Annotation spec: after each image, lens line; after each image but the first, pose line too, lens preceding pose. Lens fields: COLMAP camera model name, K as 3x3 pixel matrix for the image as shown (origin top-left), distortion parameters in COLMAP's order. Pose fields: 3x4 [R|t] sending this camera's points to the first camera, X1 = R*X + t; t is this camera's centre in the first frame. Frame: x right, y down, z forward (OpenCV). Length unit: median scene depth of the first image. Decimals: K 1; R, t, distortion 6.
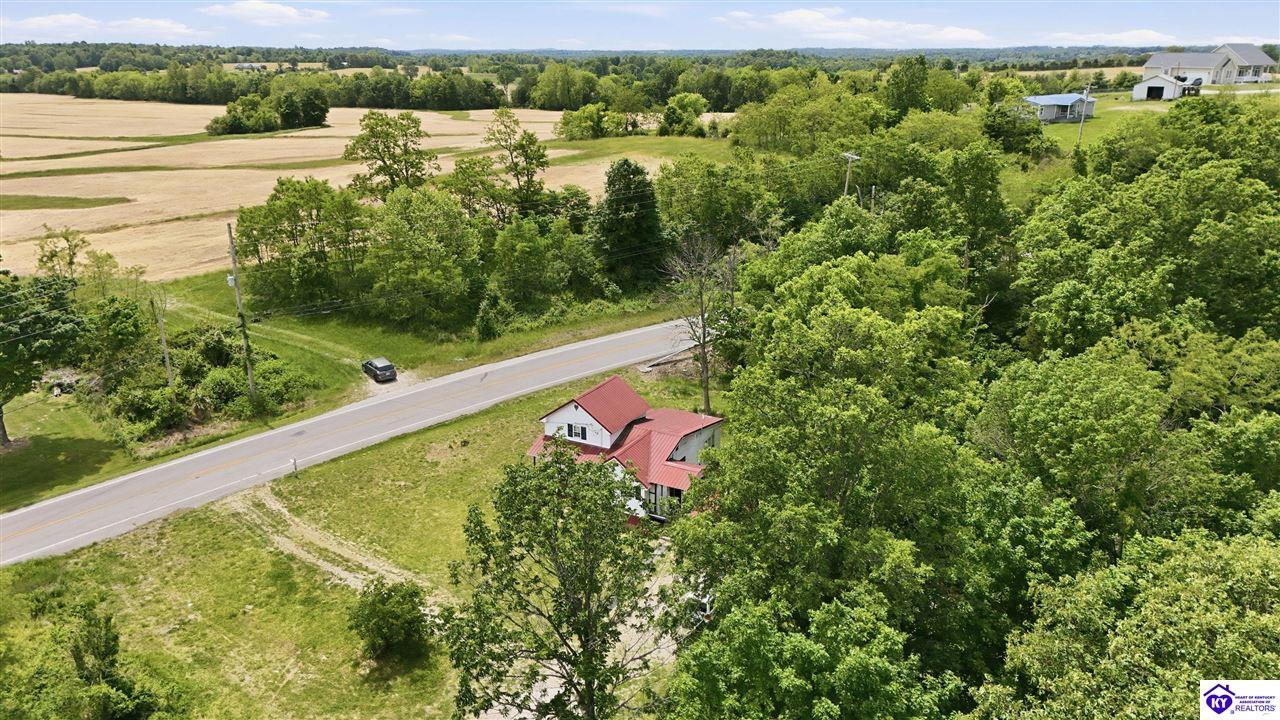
lens RADIAL K [[958.6, 0, 643.4], [0, 958.6, 356.6], [0, 0, 1]] dist [0.089686, -0.104120]
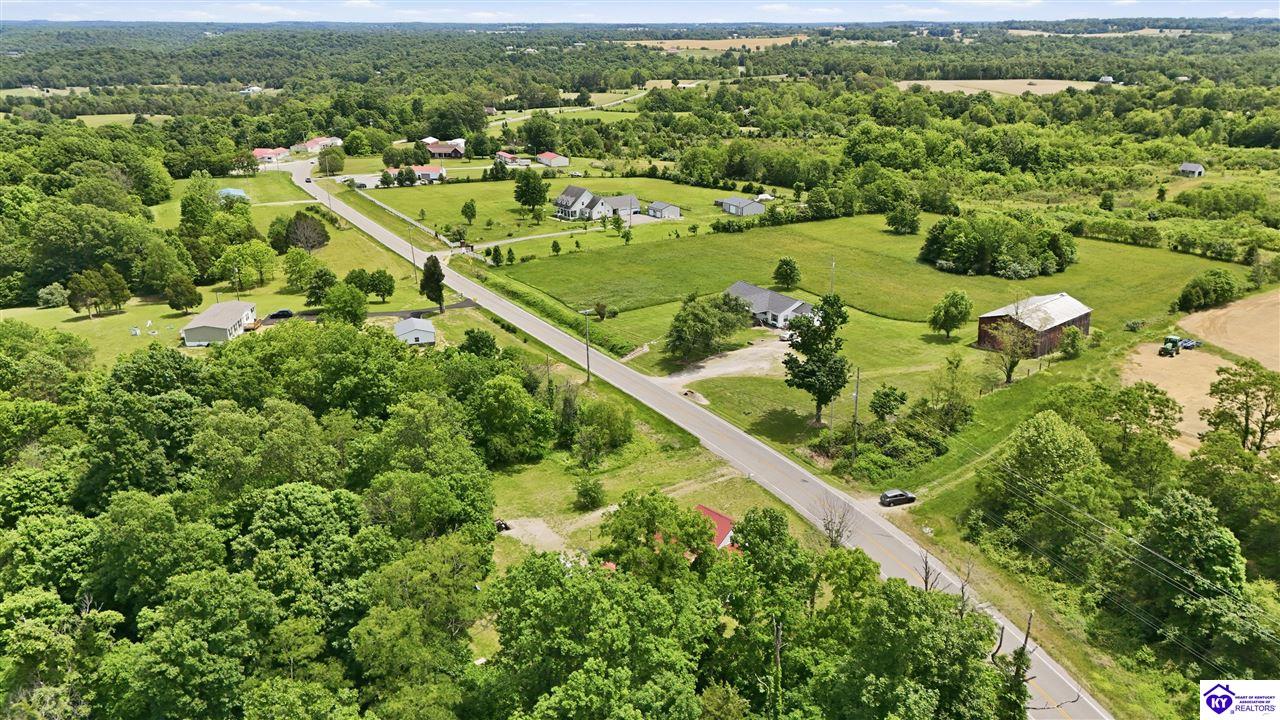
lens RADIAL K [[943.5, 0, 642.9], [0, 943.5, 354.8], [0, 0, 1]] dist [0.082099, -0.084947]
pose [[-0.319929, 0.309700, -0.895395, 1.099442], [-0.286834, 0.869054, 0.403076, -0.661789], [0.902979, 0.385786, -0.189203, 0.878271]]
